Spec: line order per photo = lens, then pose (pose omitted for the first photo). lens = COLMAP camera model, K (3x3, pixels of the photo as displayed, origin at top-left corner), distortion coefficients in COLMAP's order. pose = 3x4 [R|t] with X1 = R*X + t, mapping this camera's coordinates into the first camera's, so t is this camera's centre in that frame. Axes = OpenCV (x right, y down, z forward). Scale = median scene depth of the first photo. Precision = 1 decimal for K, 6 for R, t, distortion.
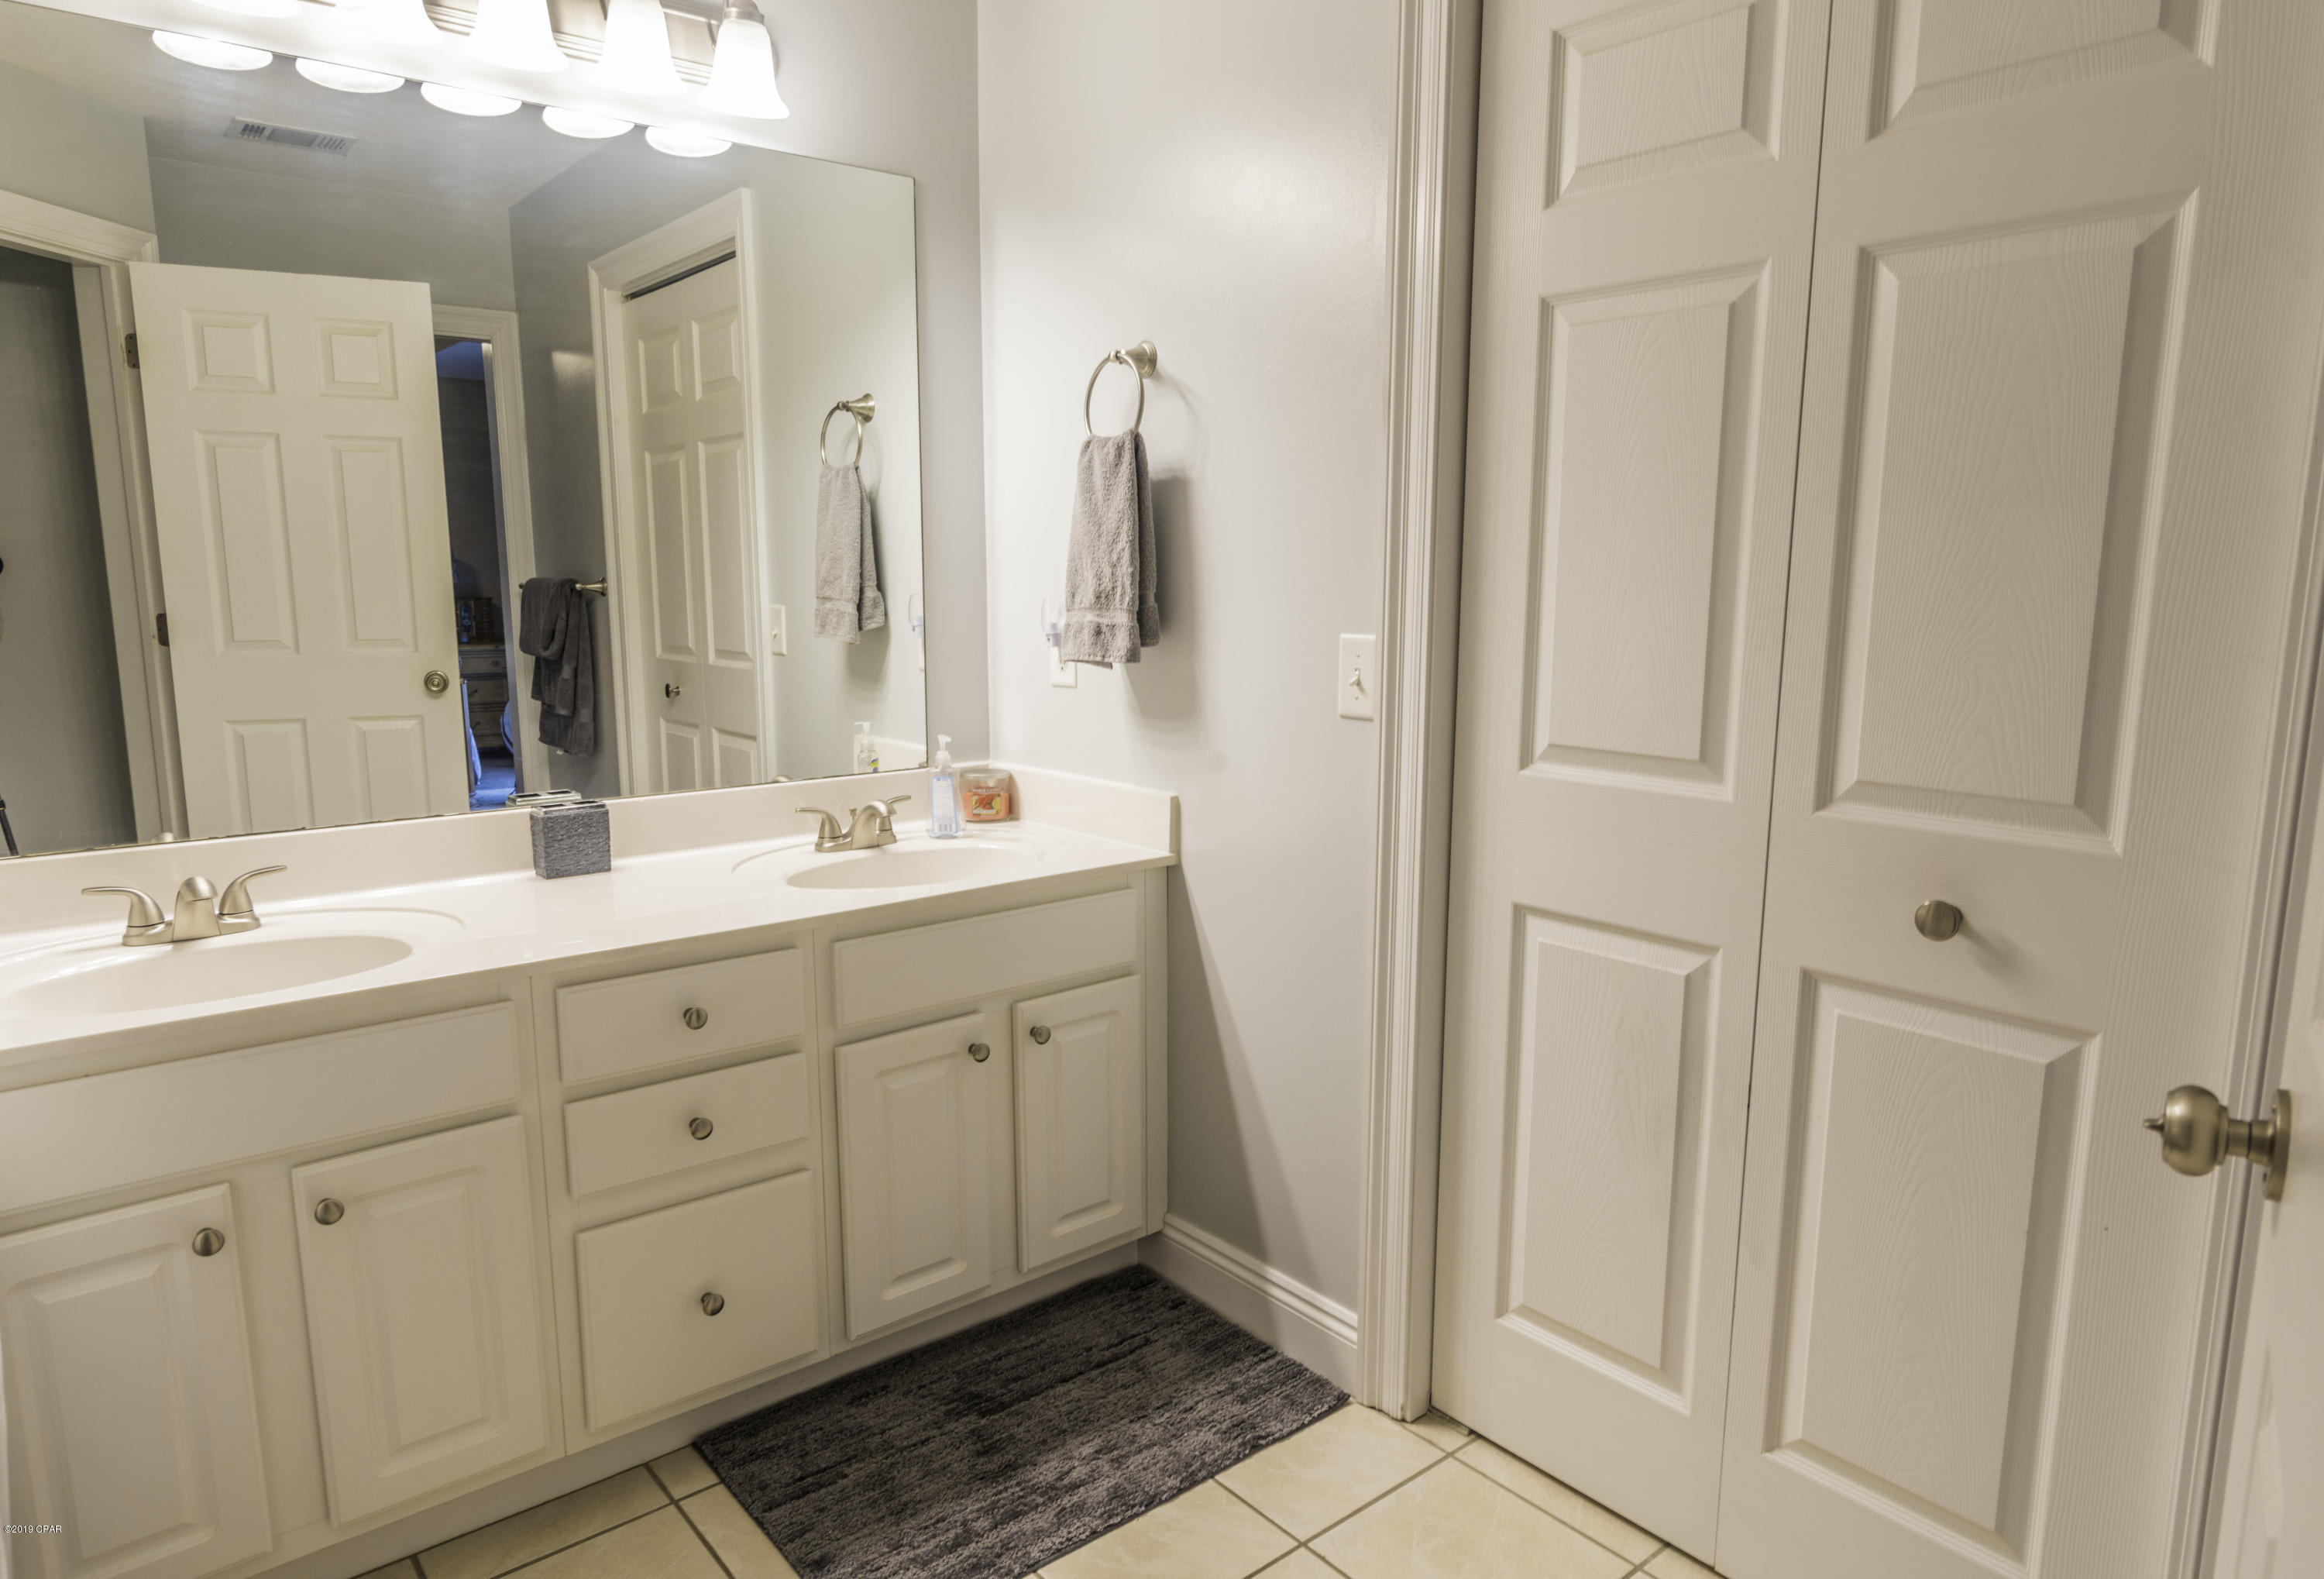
lens RADIAL K [[1435.1, 0, 1165.5], [0, 1435.1, 777.6], [0, 0, 1]] dist [0.001153, -0.003201]
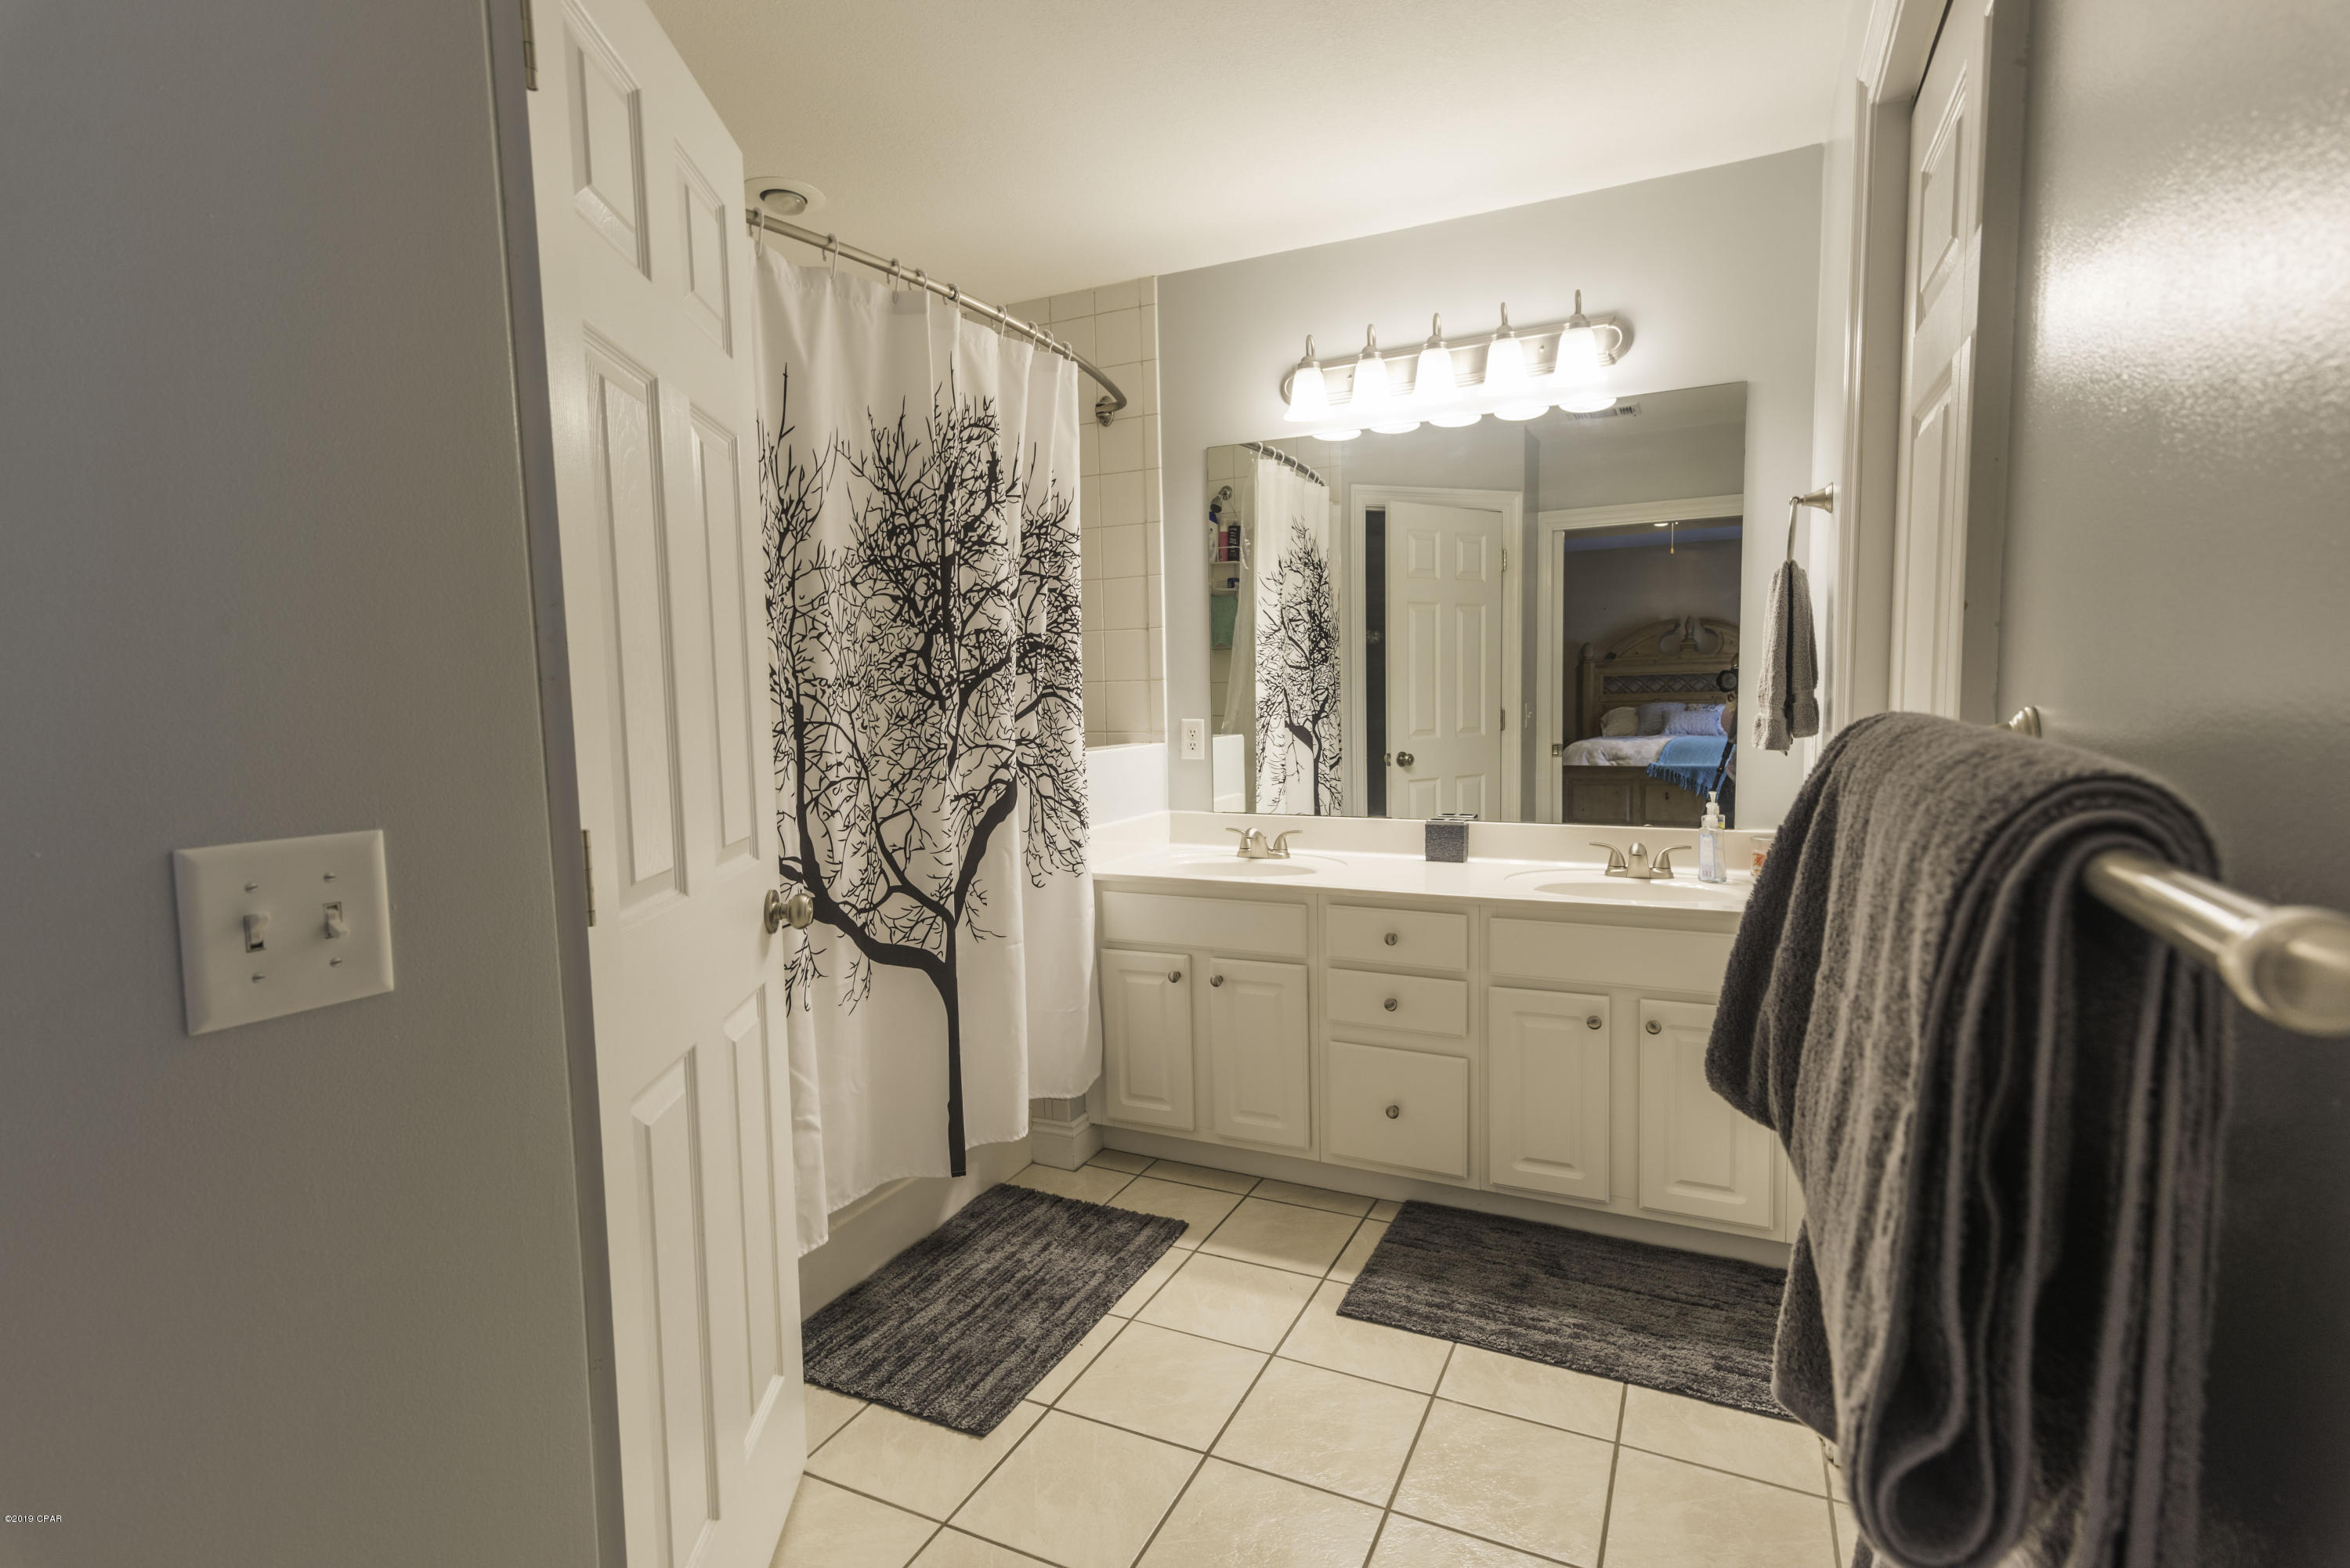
lens RADIAL K [[1133.0, 0, 1174.9], [0, 1133.0, 796.3], [0, 0, 1]] dist [0.017239, 0.000817]
pose [[0.409788, 0.070811, -0.909428, 0.754983], [-0.115058, 0.993032, 0.025476, -0.006659], [0.904895, 0.094197, 0.415080, 0.174992]]
